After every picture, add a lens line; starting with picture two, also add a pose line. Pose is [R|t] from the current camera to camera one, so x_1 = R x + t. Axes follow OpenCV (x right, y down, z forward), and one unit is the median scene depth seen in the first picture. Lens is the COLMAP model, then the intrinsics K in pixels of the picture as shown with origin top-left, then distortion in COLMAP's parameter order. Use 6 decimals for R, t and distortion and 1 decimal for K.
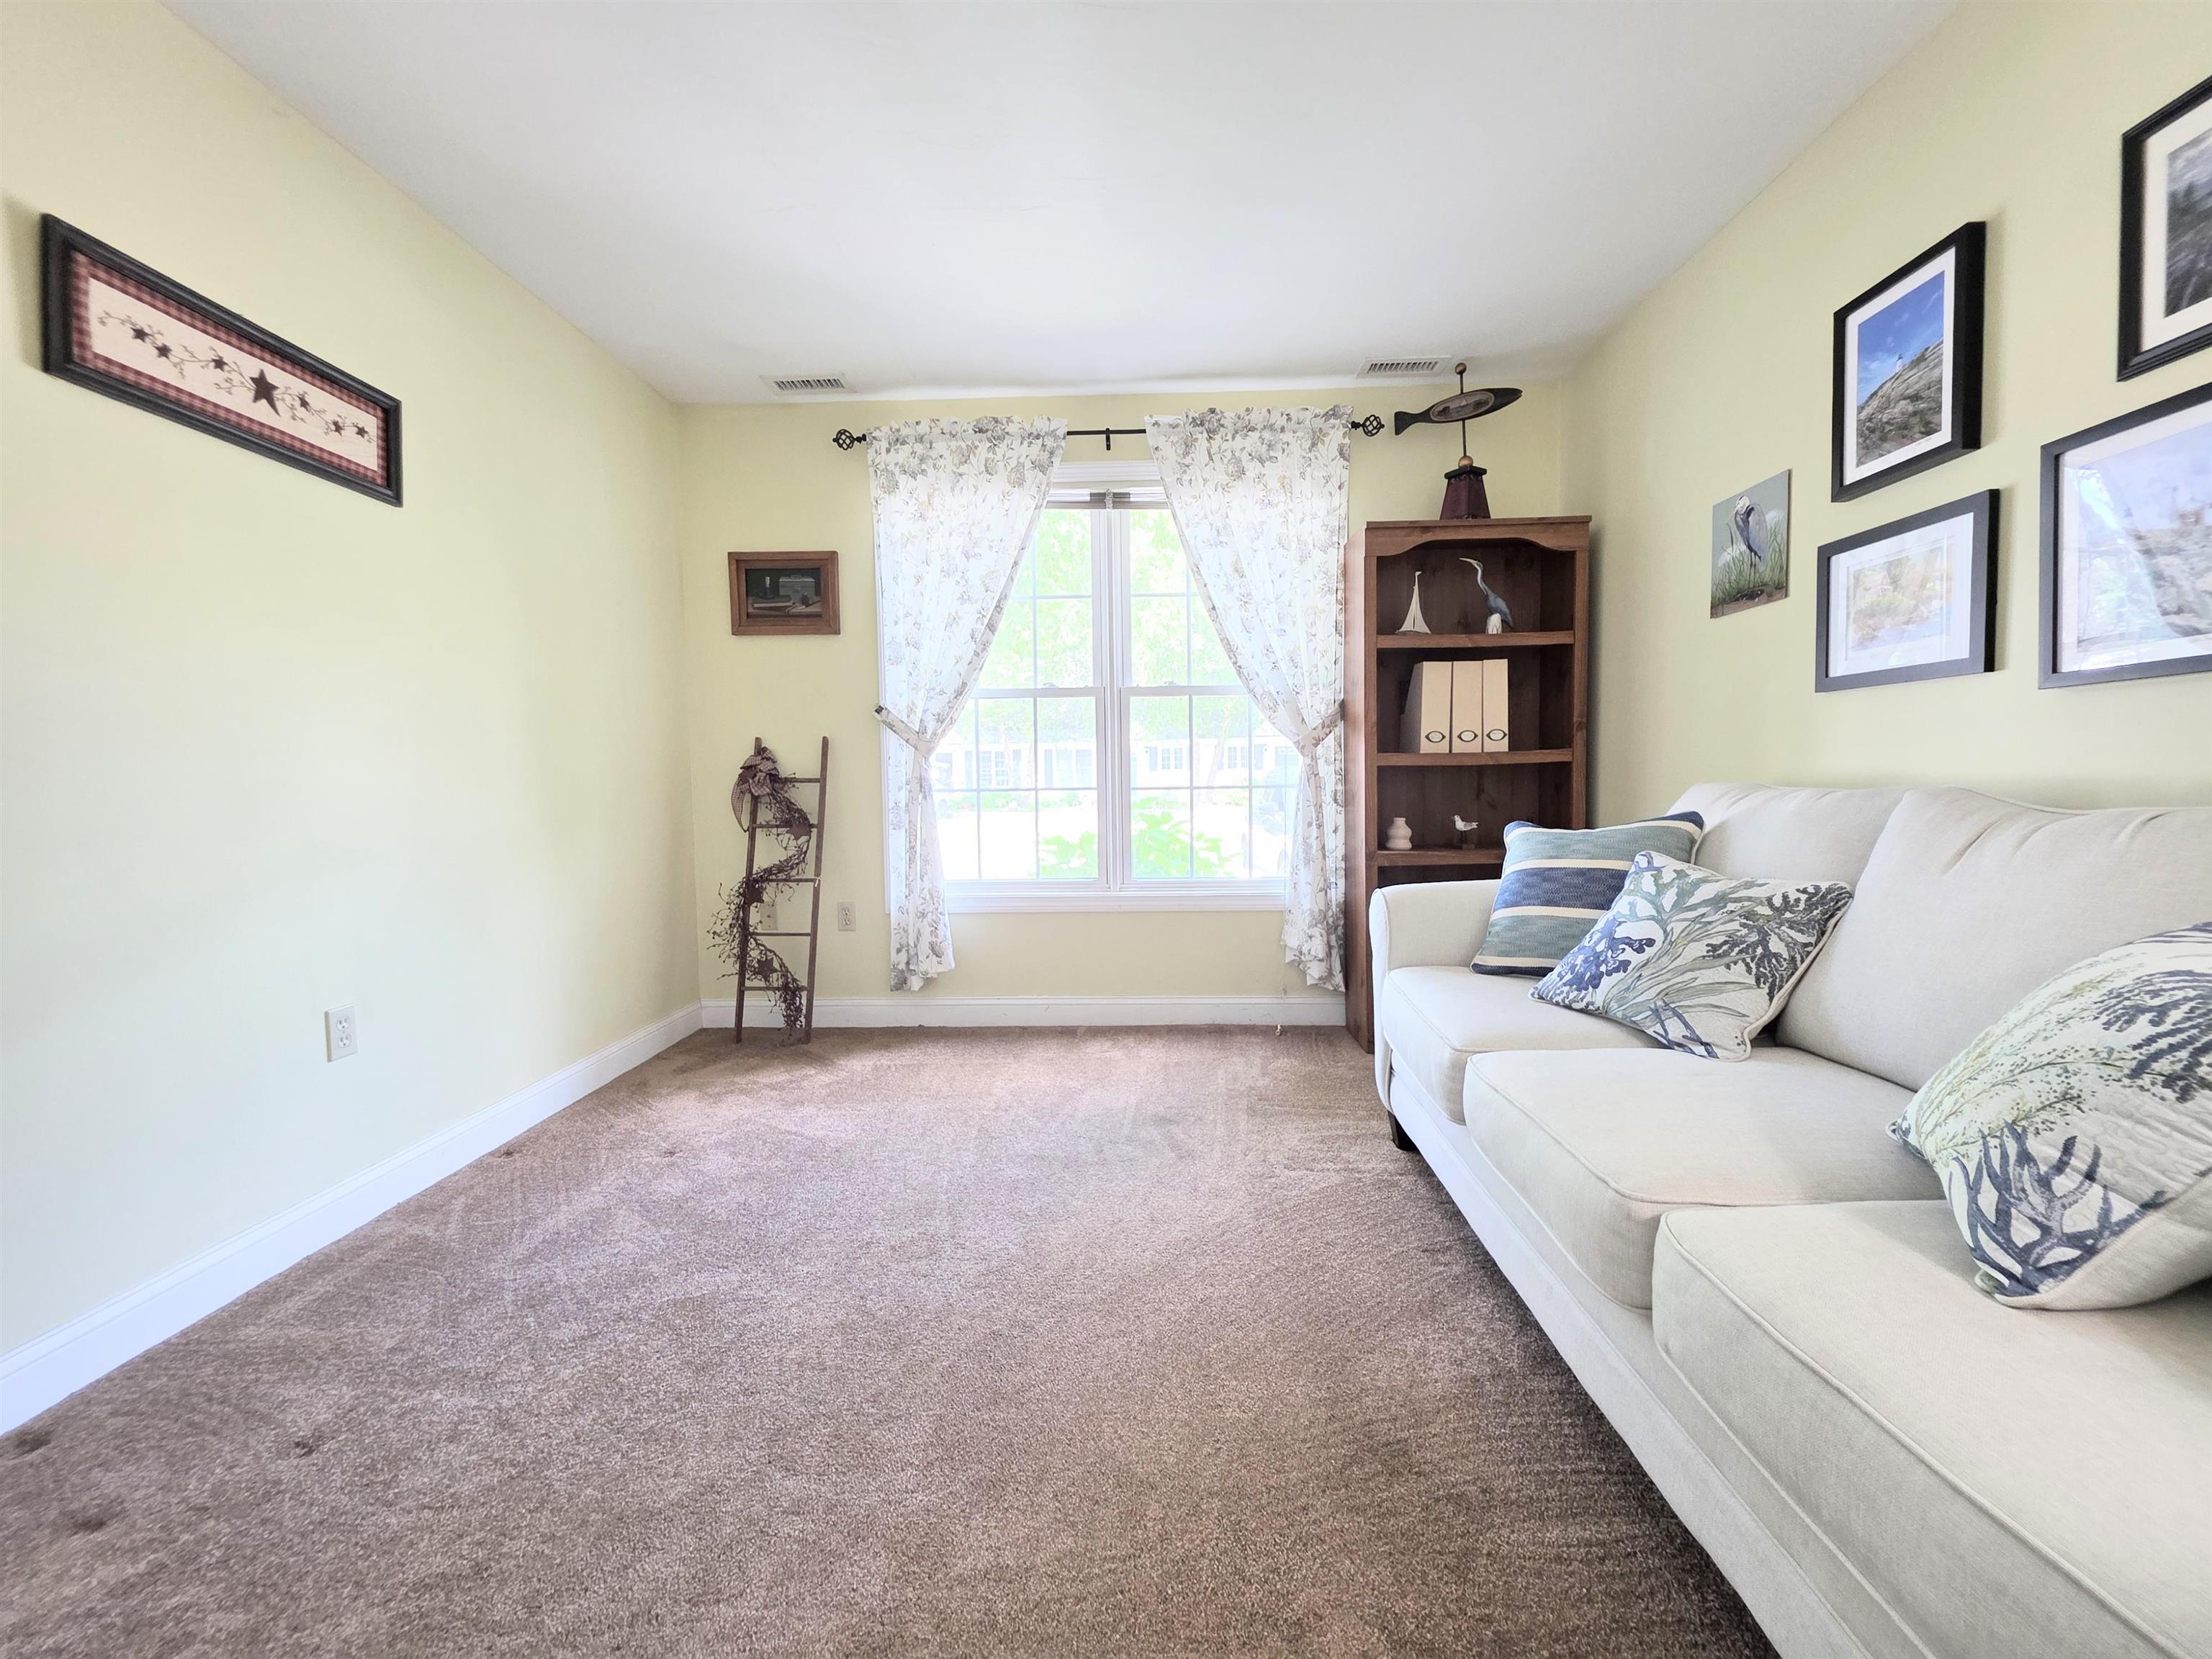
lens RADIAL K [[884.3, 0, 1112.3], [0, 884.3, 824.8], [0, 0, 1]] dist [0.001638, -0.000125]
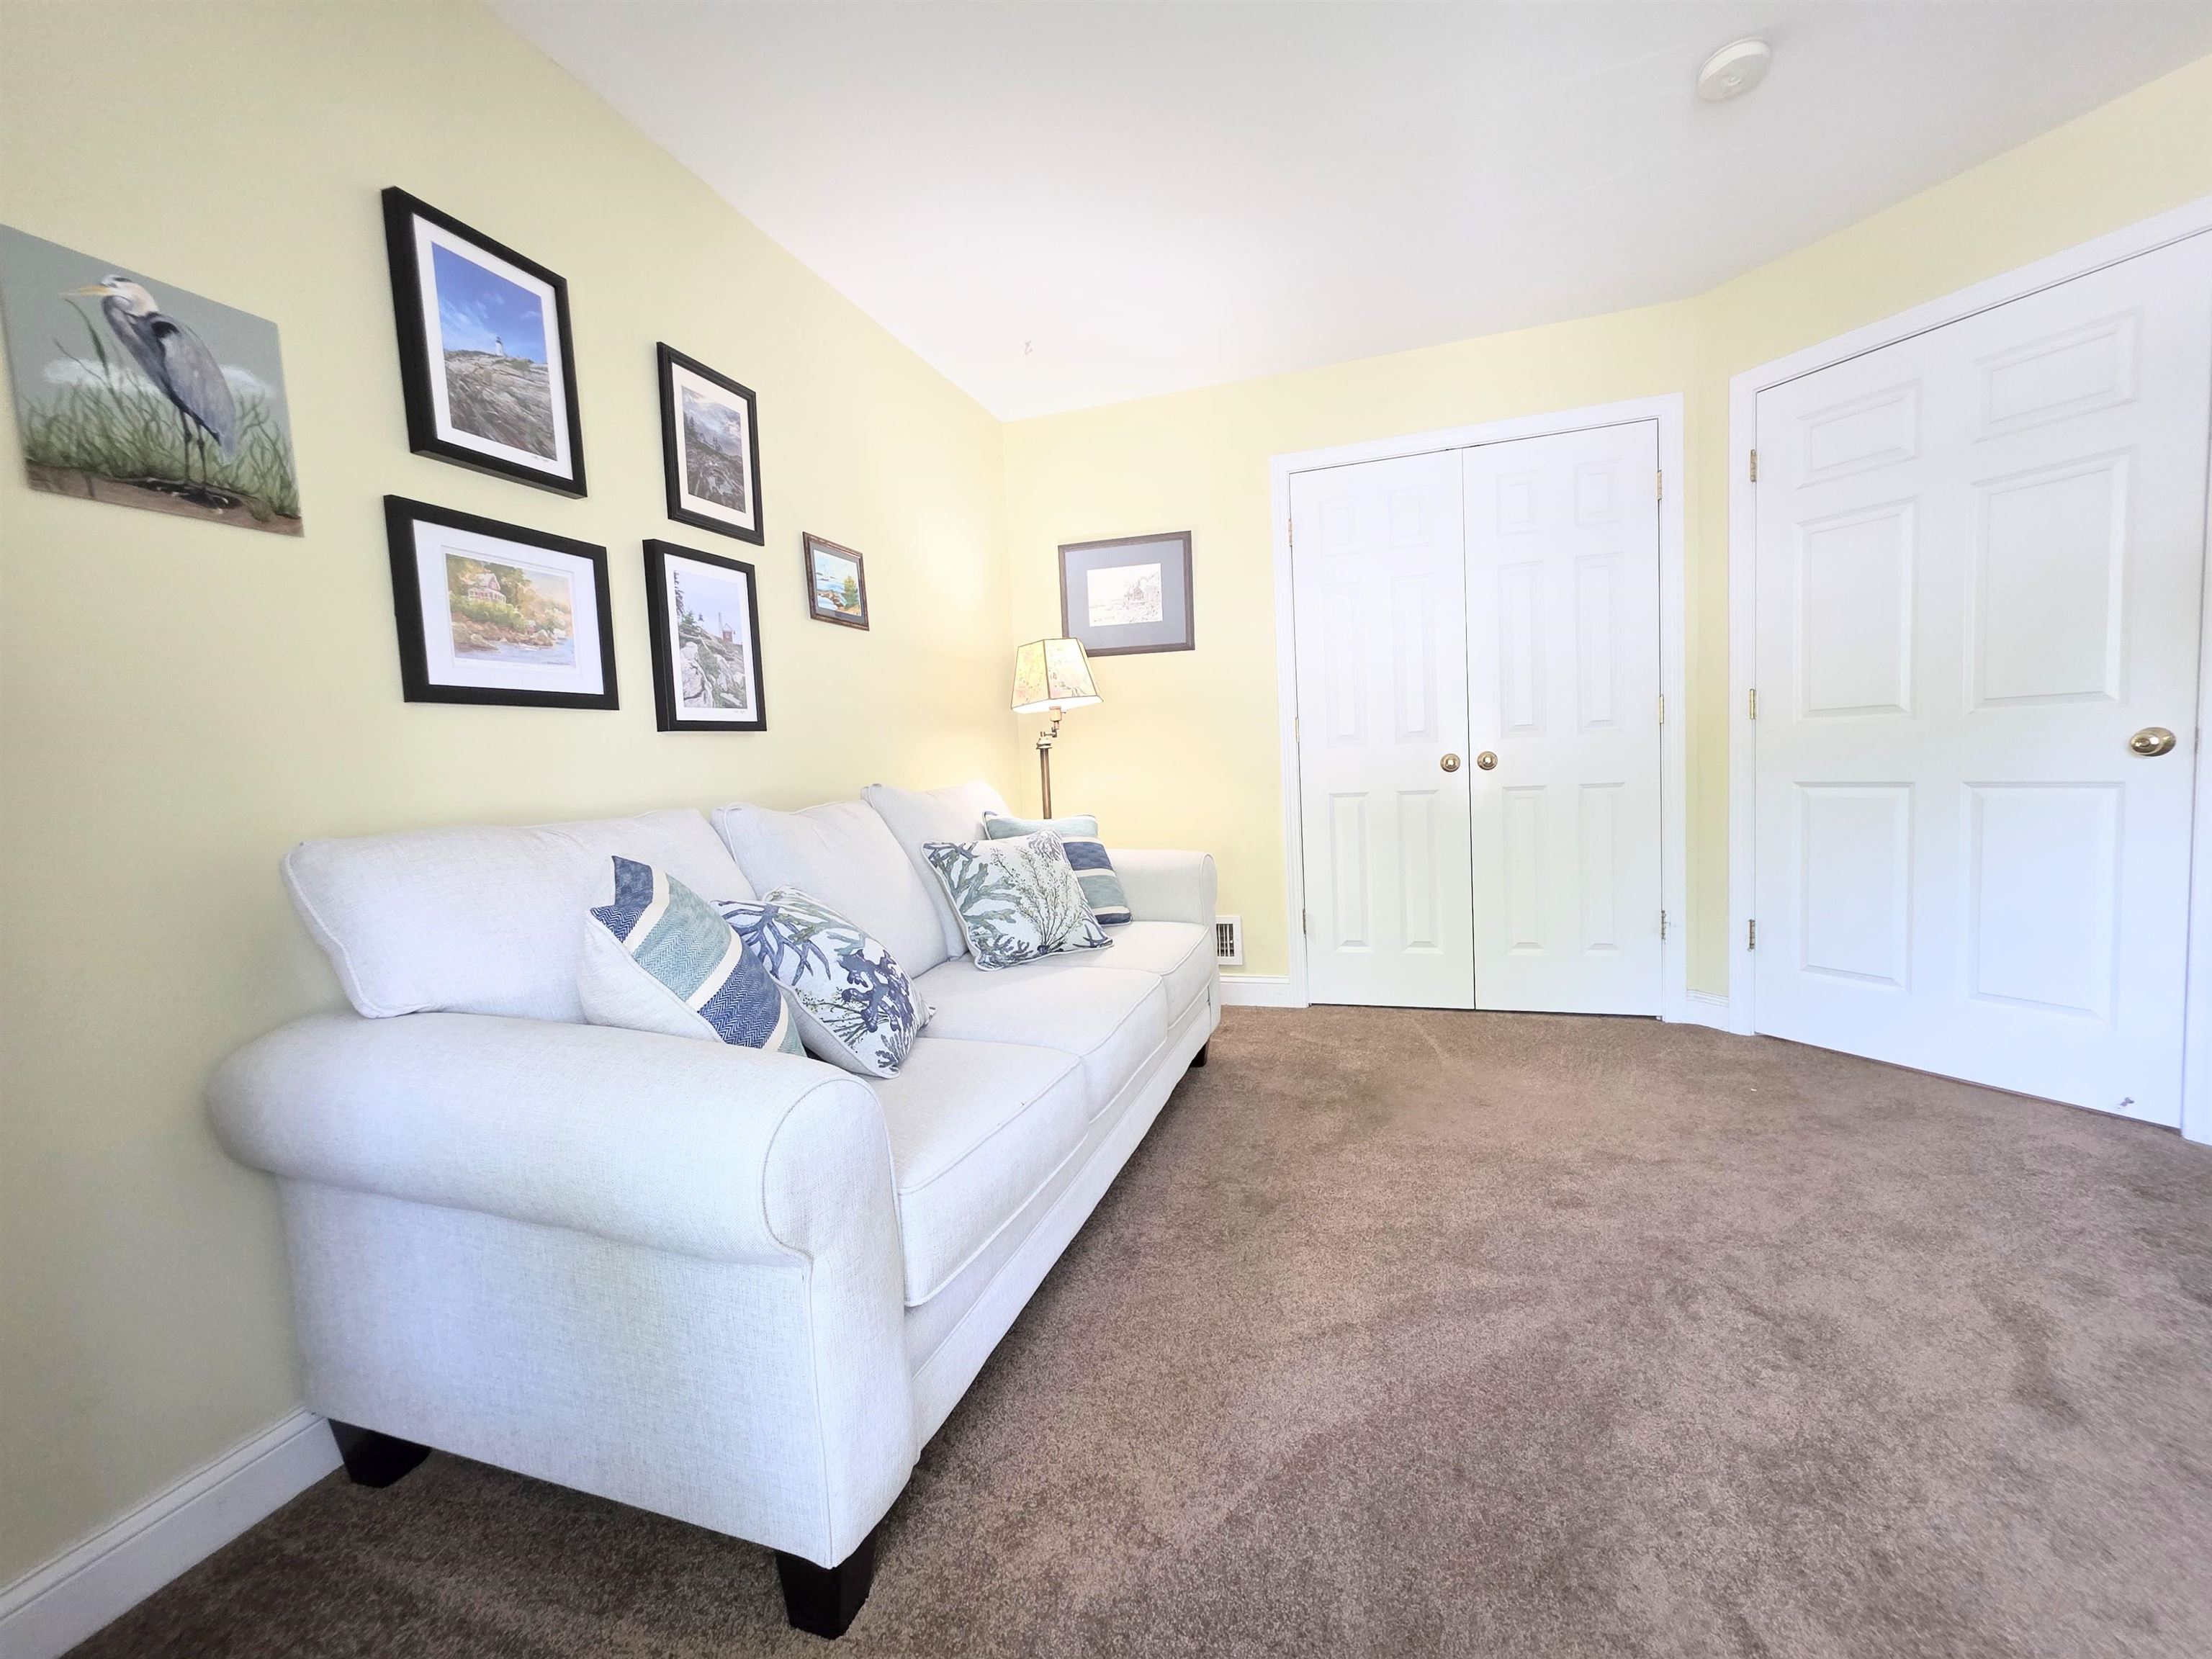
lens RADIAL K [[884.3, 0, 1114.0], [0, 884.3, 820.4], [0, 0, 1]] dist [0.001638, -0.000125]
pose [[-0.956764, 0.038823, 0.288263, 0.041758], [0.076514, 0.989741, 0.120658, -0.078079], [-0.280621, 0.137497, -0.949919, 1.227355]]
